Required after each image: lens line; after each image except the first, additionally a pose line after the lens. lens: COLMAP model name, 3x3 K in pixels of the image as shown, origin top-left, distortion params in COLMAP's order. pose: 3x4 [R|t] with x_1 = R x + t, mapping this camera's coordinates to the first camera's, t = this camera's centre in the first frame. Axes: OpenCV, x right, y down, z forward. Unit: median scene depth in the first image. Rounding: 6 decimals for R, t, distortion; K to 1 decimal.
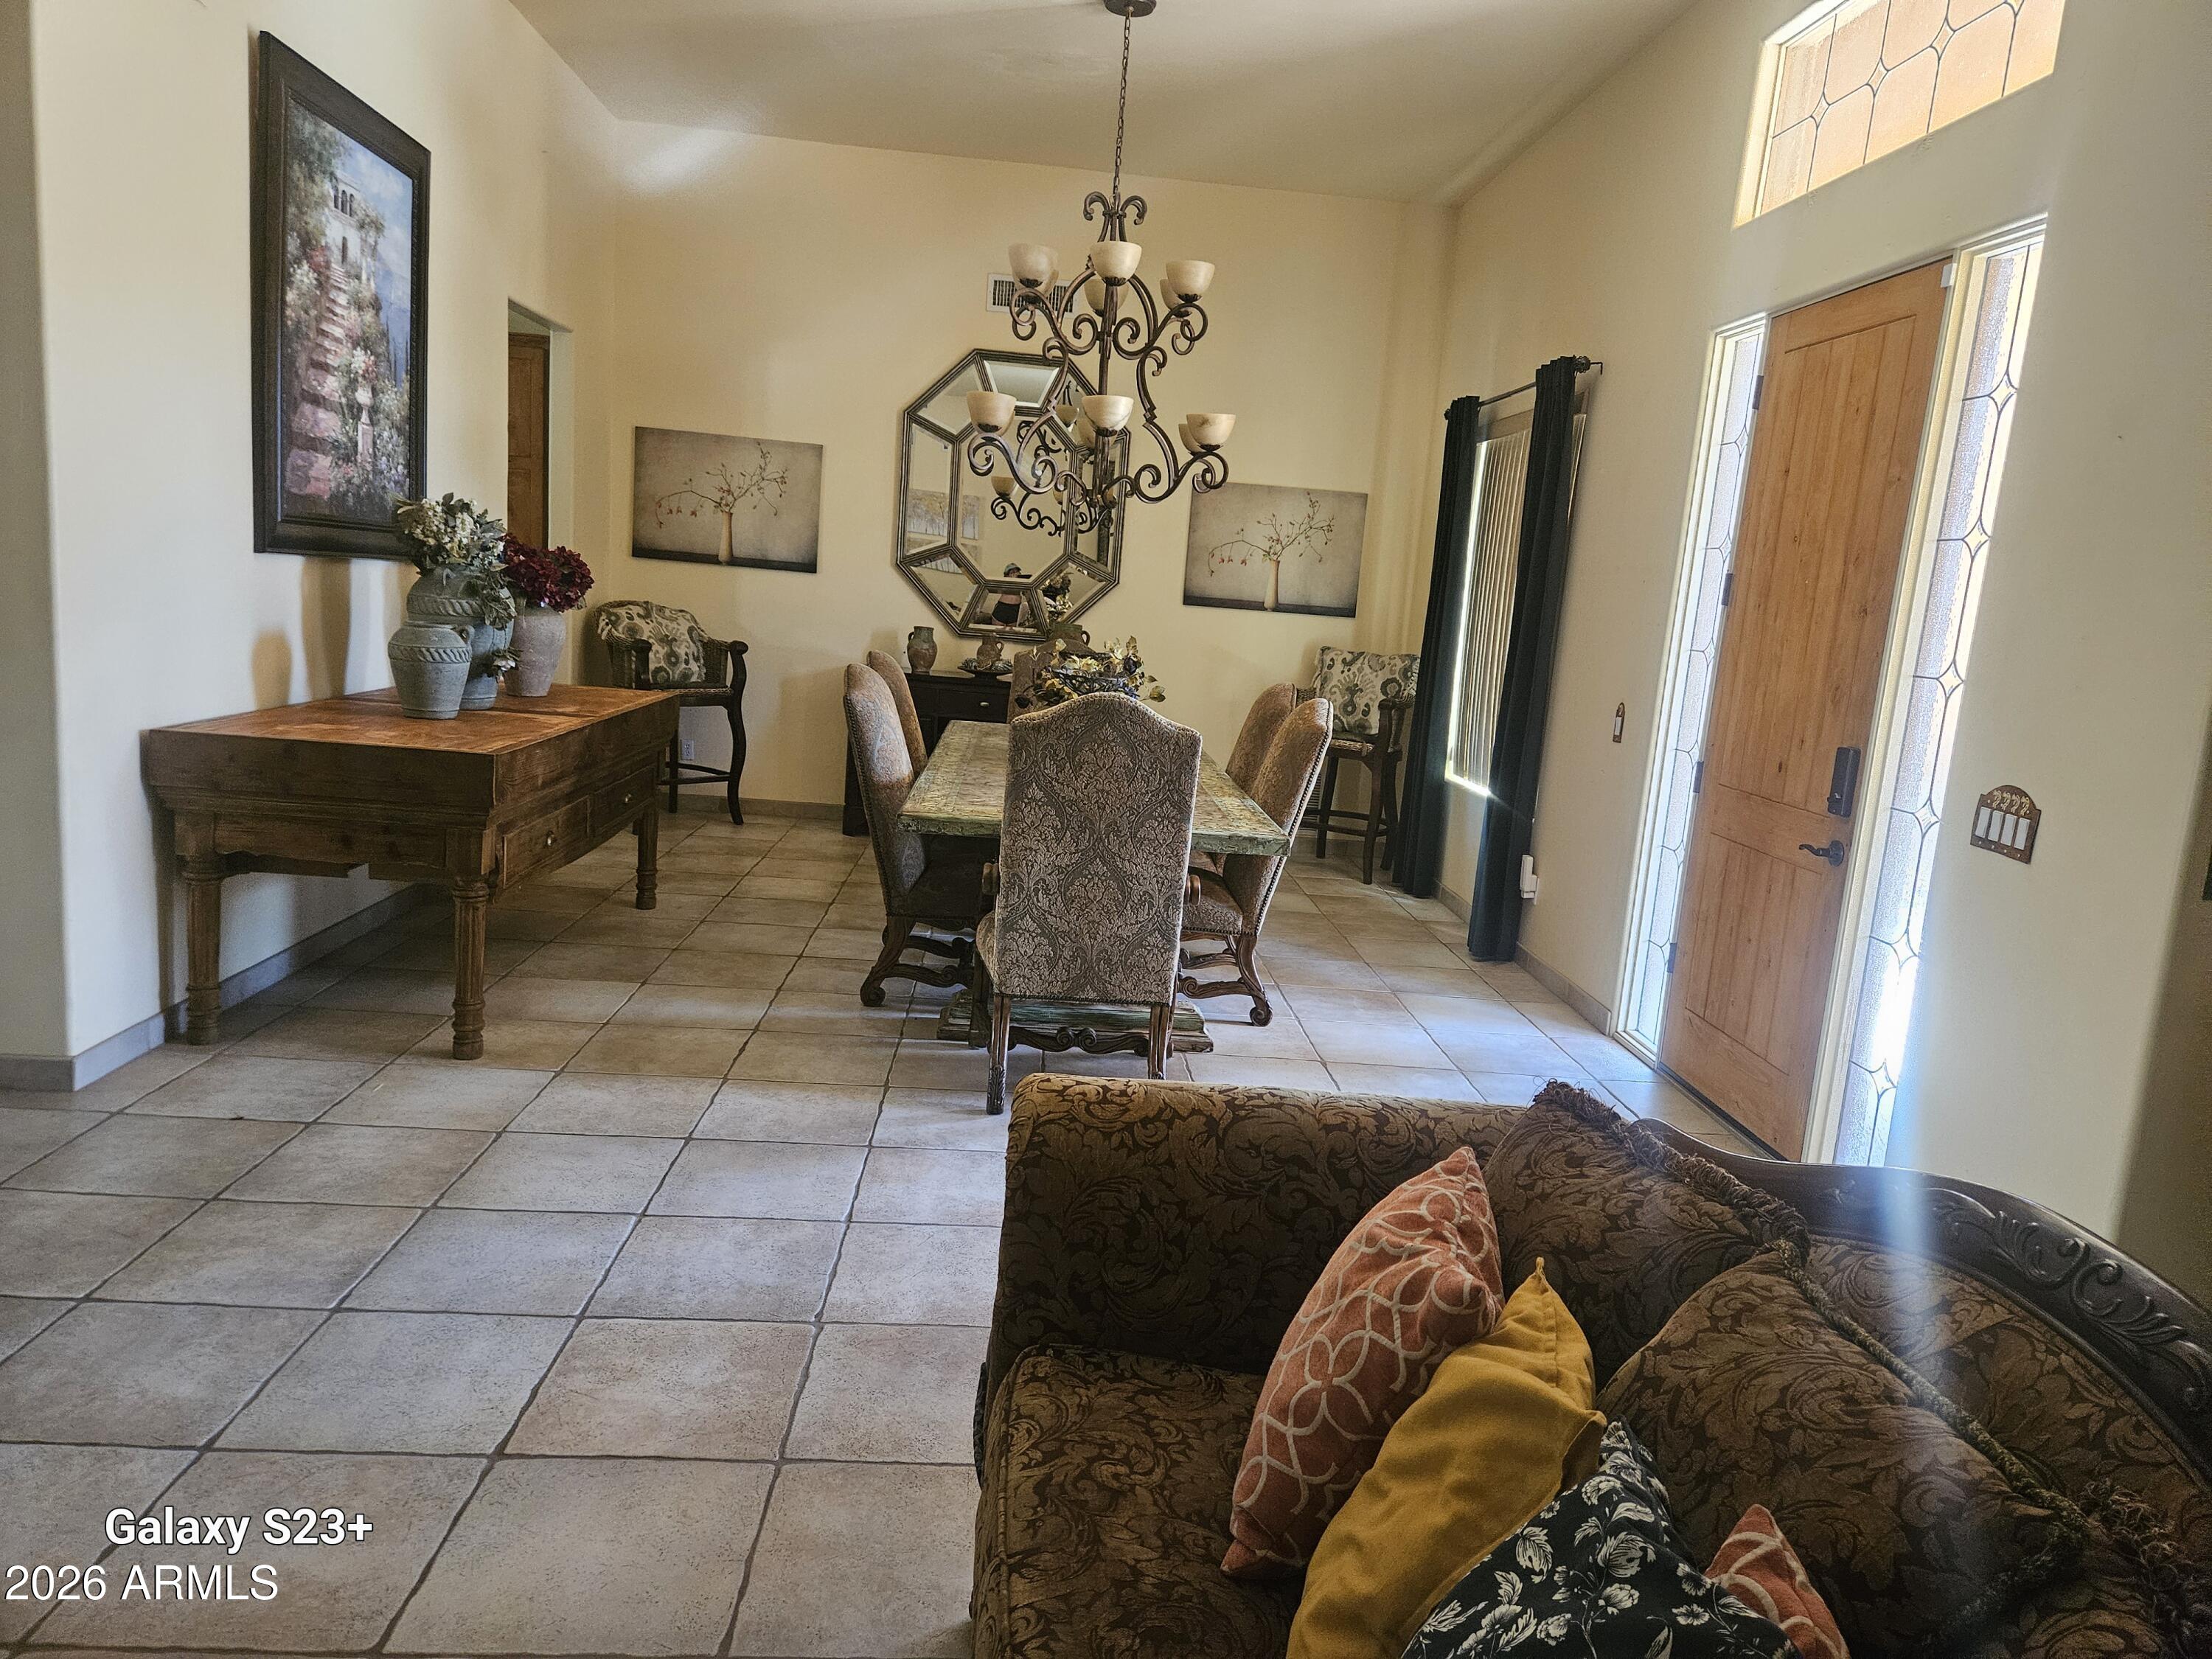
lens RADIAL K [[1494.4, 0, 1108.4], [0, 1494.4, 818.8], [0, 0, 1]] dist [0.080109, -0.068616]
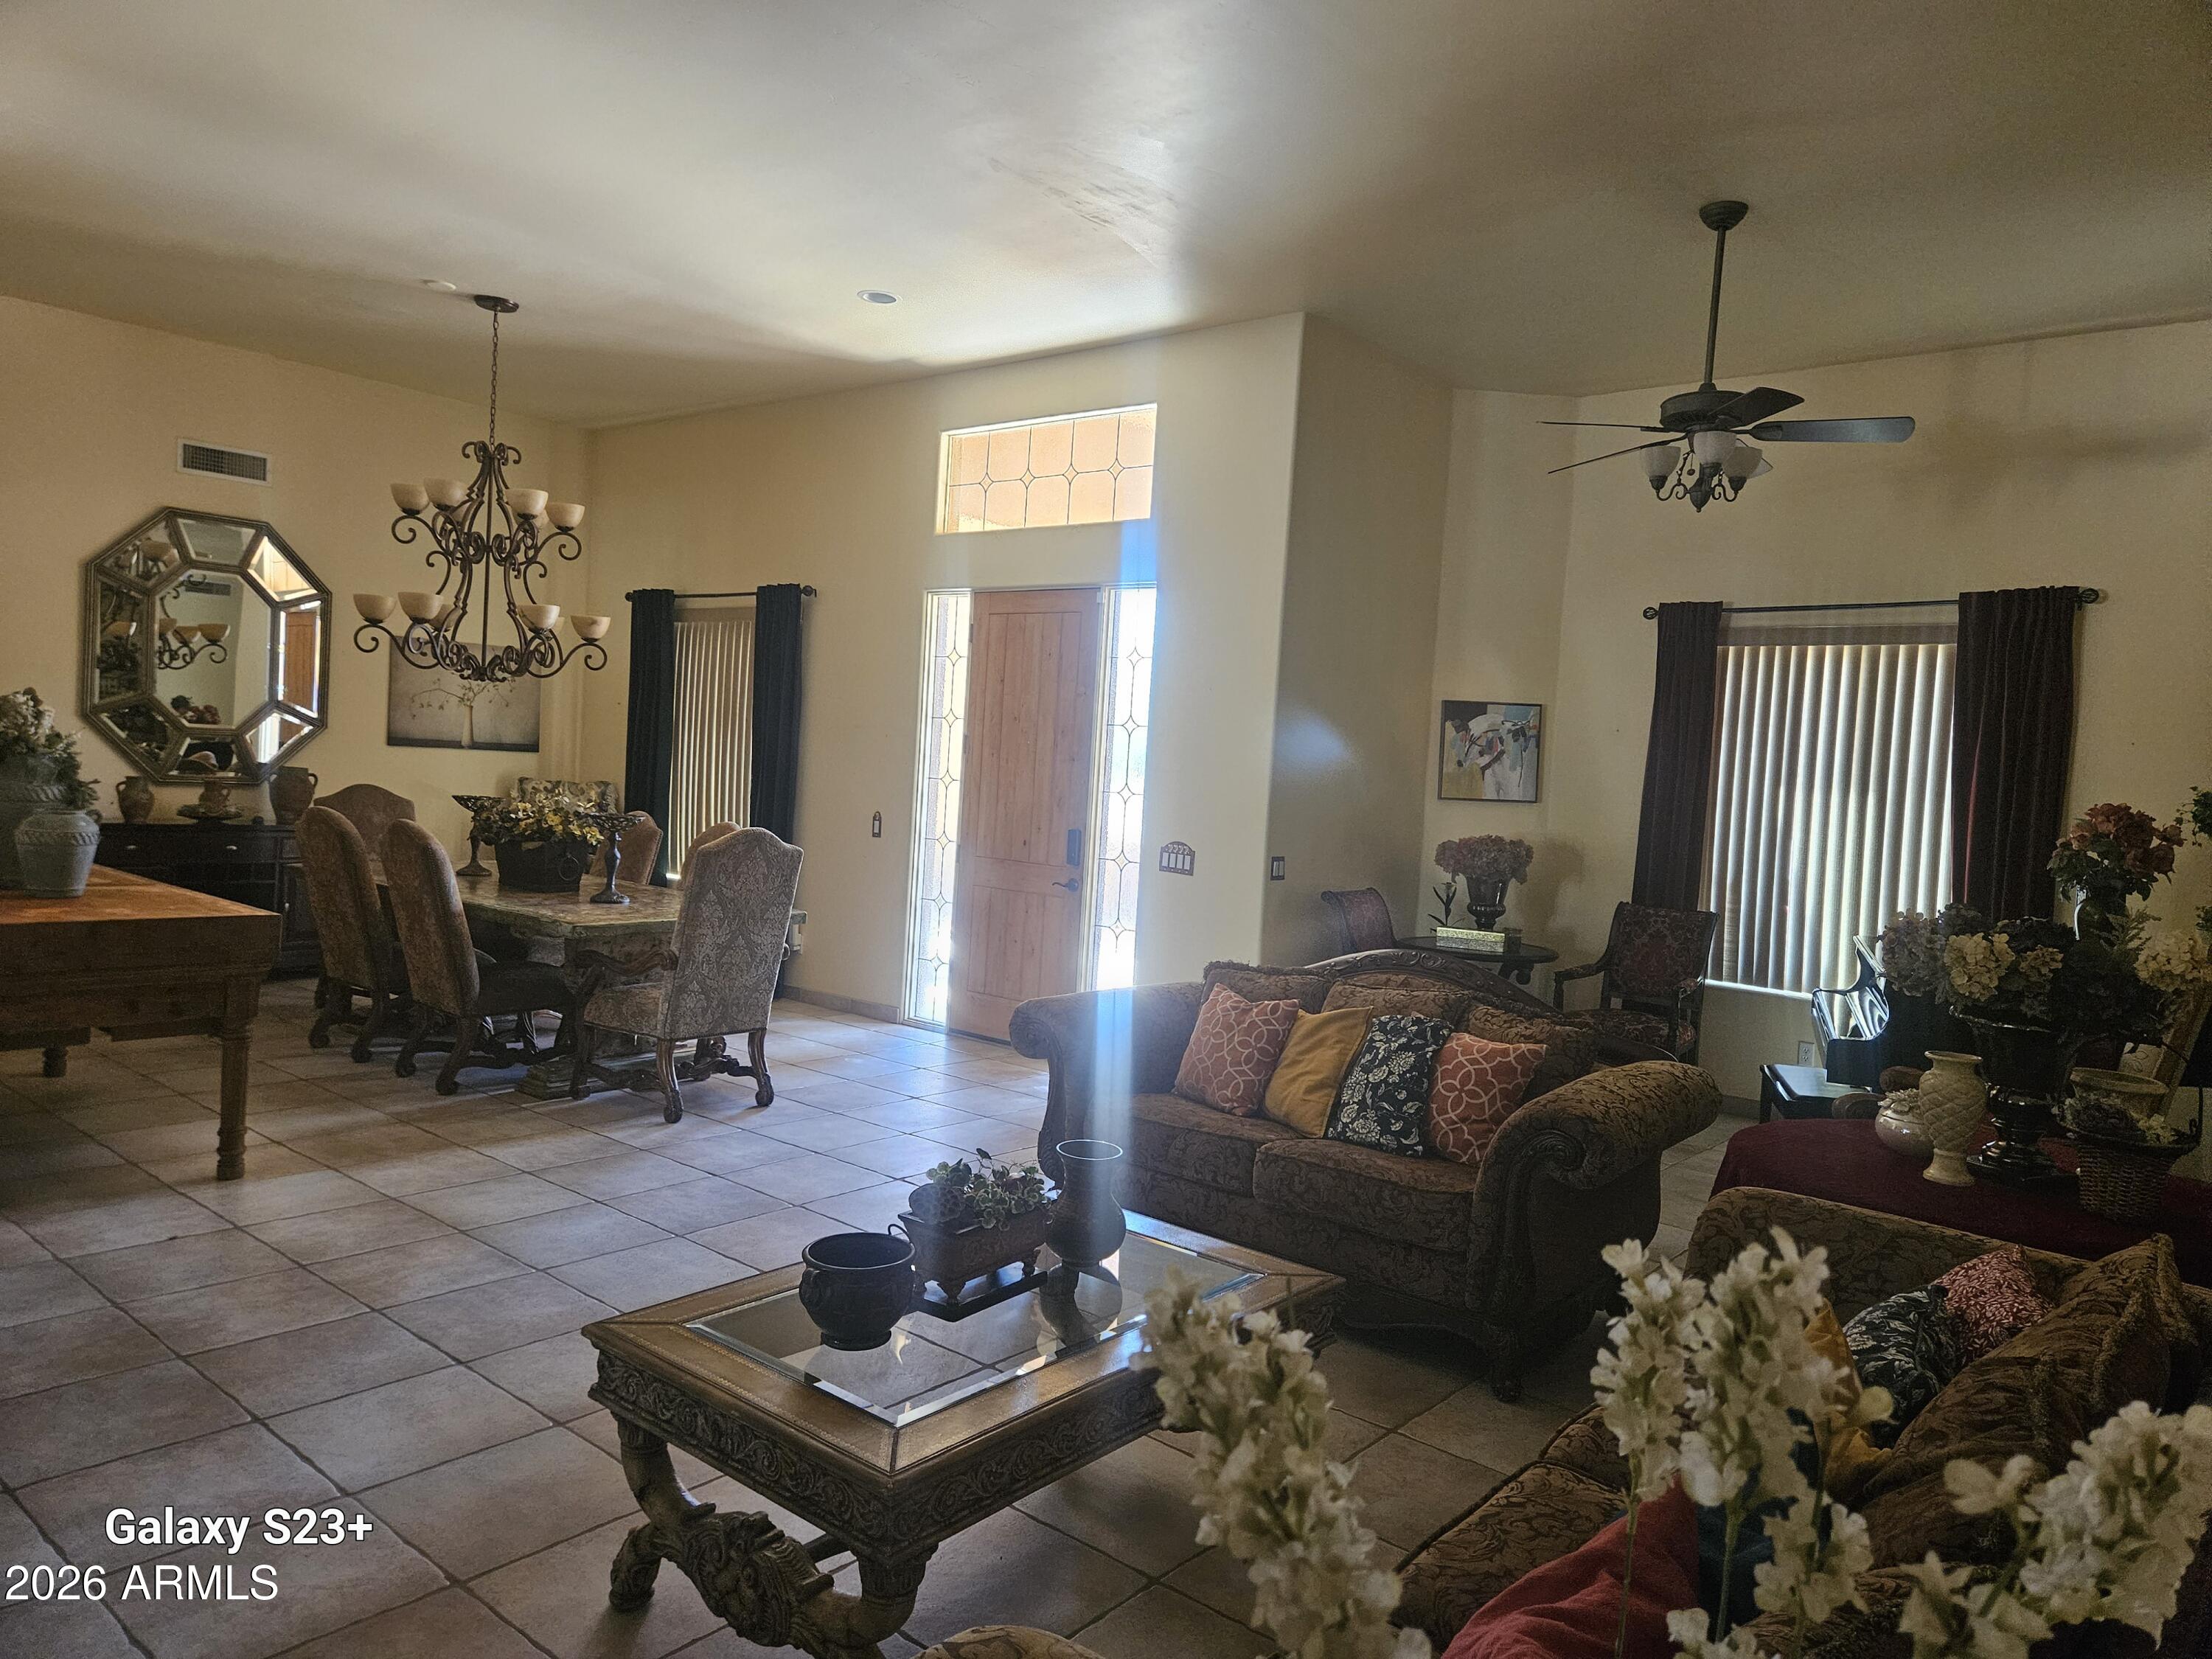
lens RADIAL K [[1494.4, 0, 1109.4], [0, 1494.4, 827.6], [0, 0, 1]] dist [0.080109, -0.068616]
pose [[0.691987, -0.071077, 0.718402, -0.834809], [0.110319, 0.993865, -0.007932, -0.029257], [-0.713431, 0.084742, 0.695583, -0.348854]]
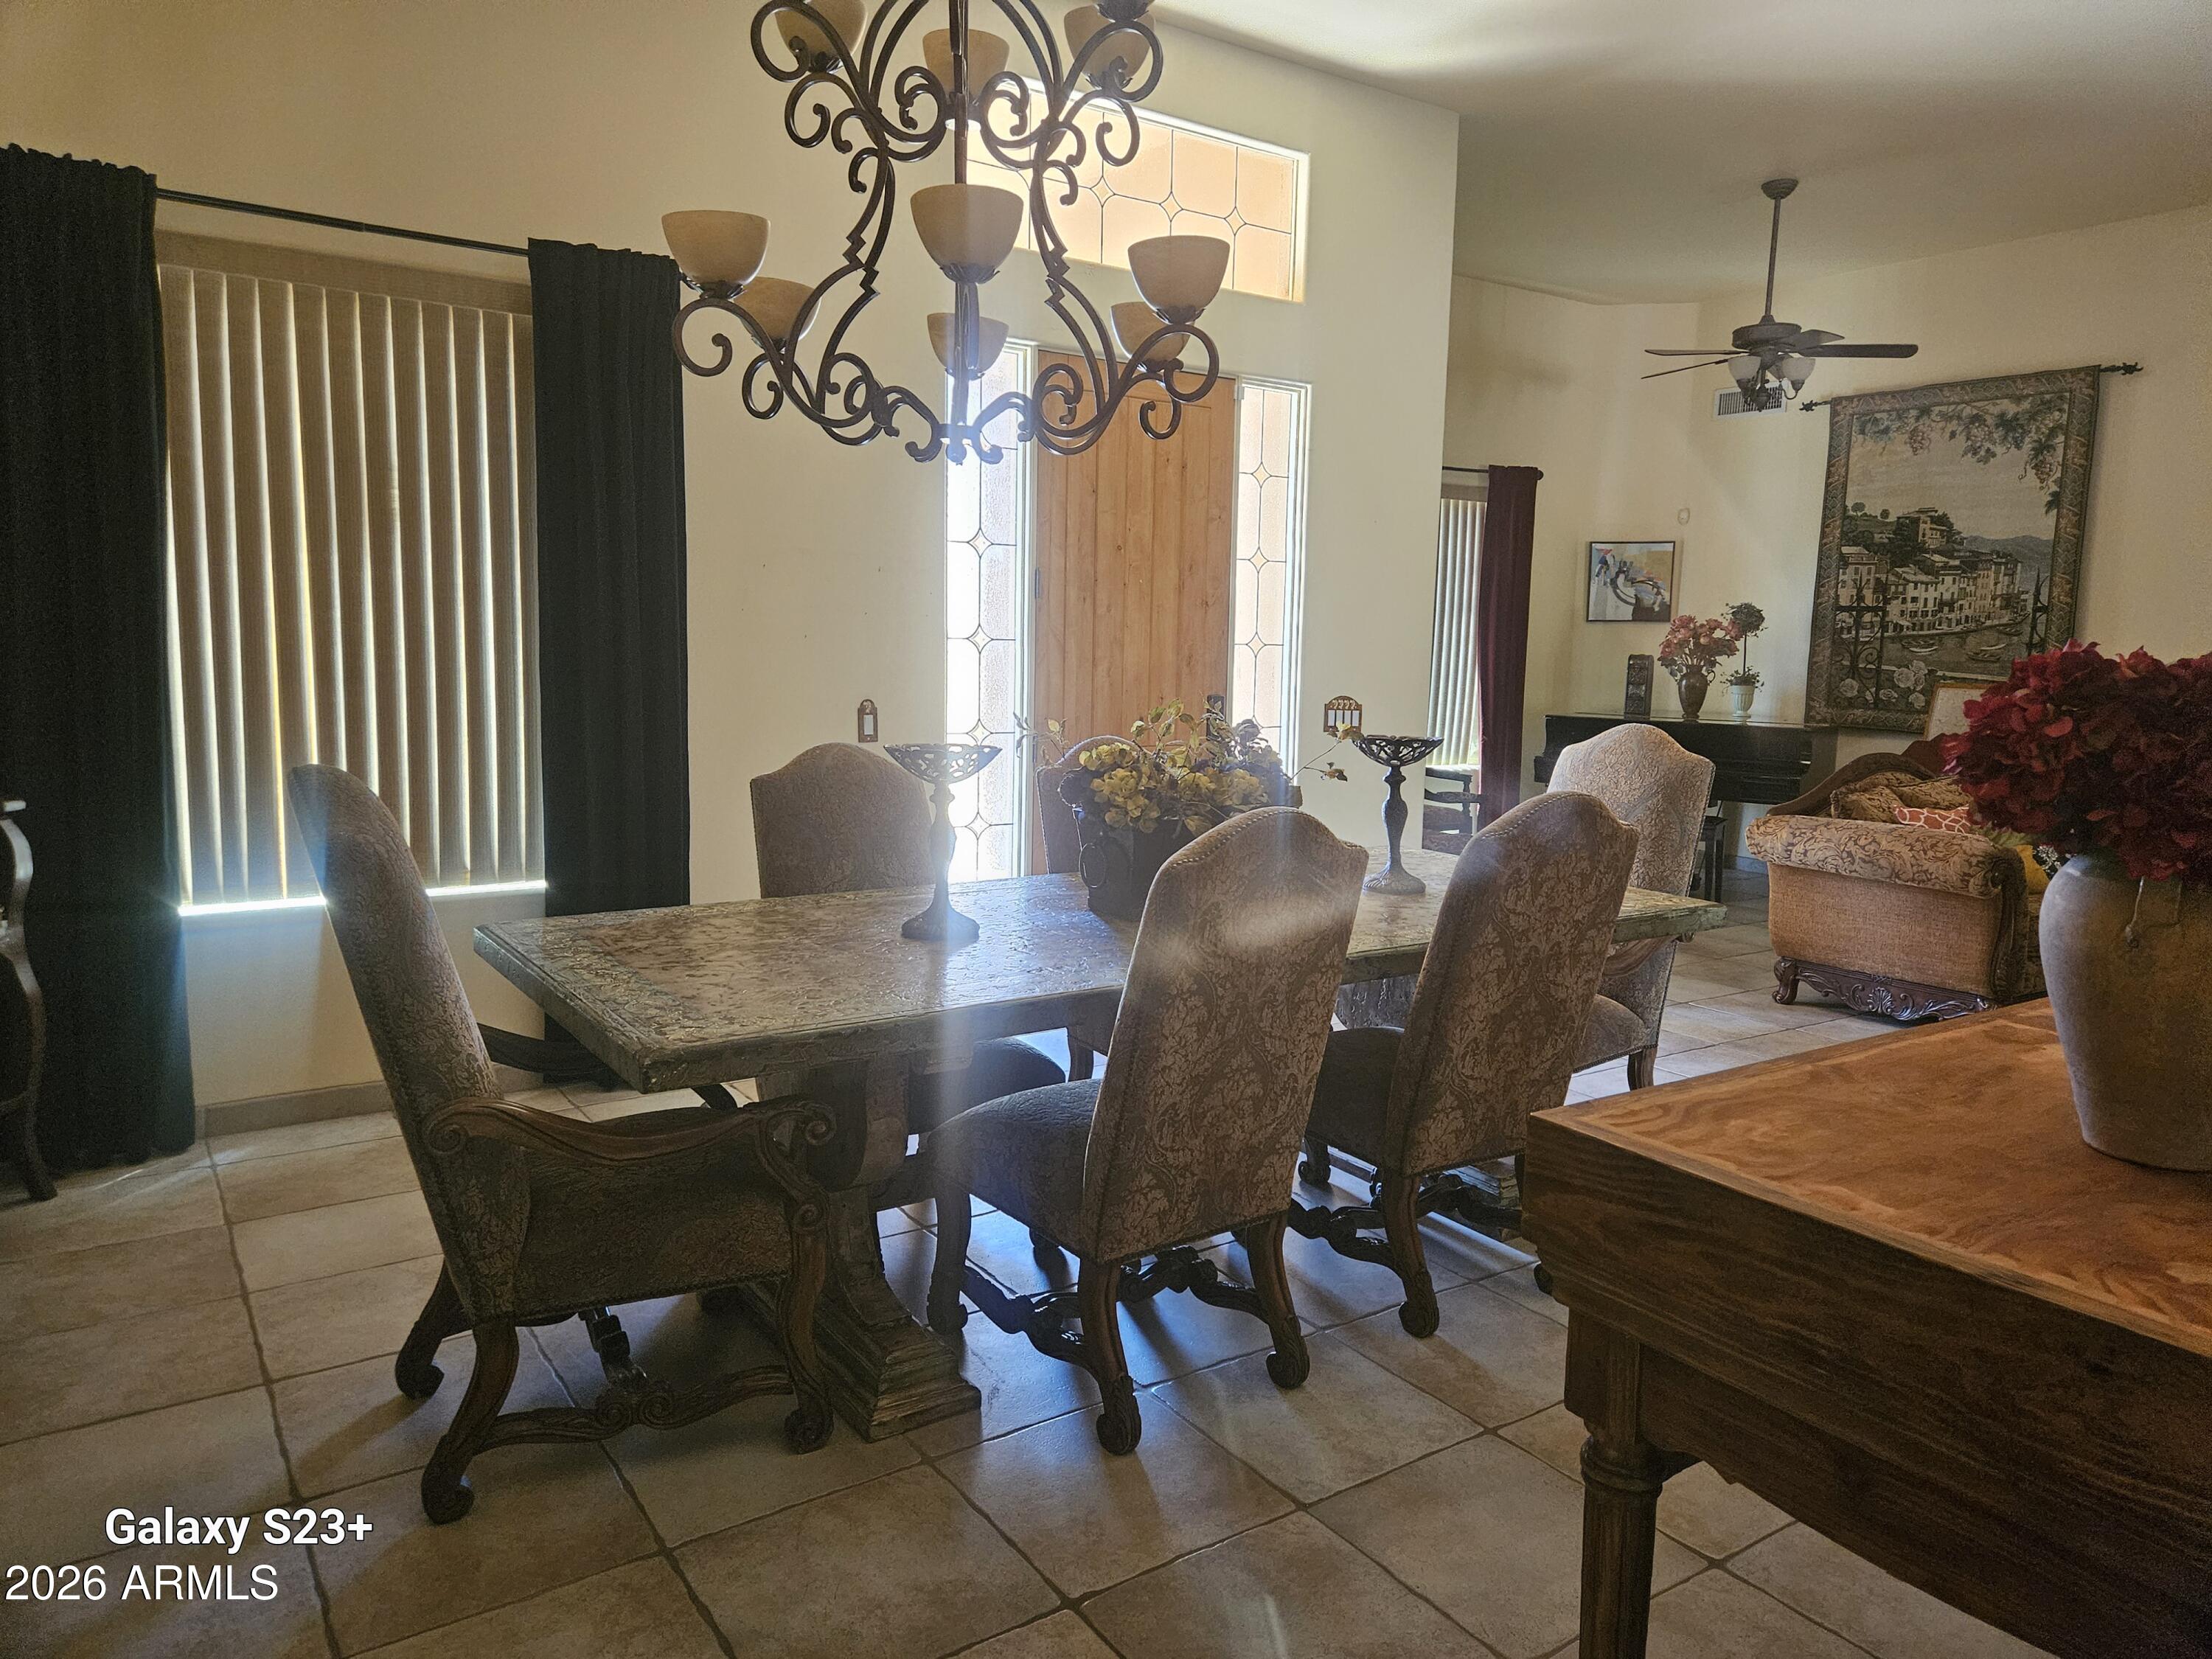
lens RADIAL K [[1494.4, 0, 1119.8], [0, 1494.4, 824.0], [0, 0, 1]] dist [0.080109, -0.068616]
pose [[-0.522515, -0.197750, 0.829381, -0.714131], [0.071645, 0.959109, 0.273818, -0.334369], [-0.849614, 0.202495, -0.486981, 1.807837]]
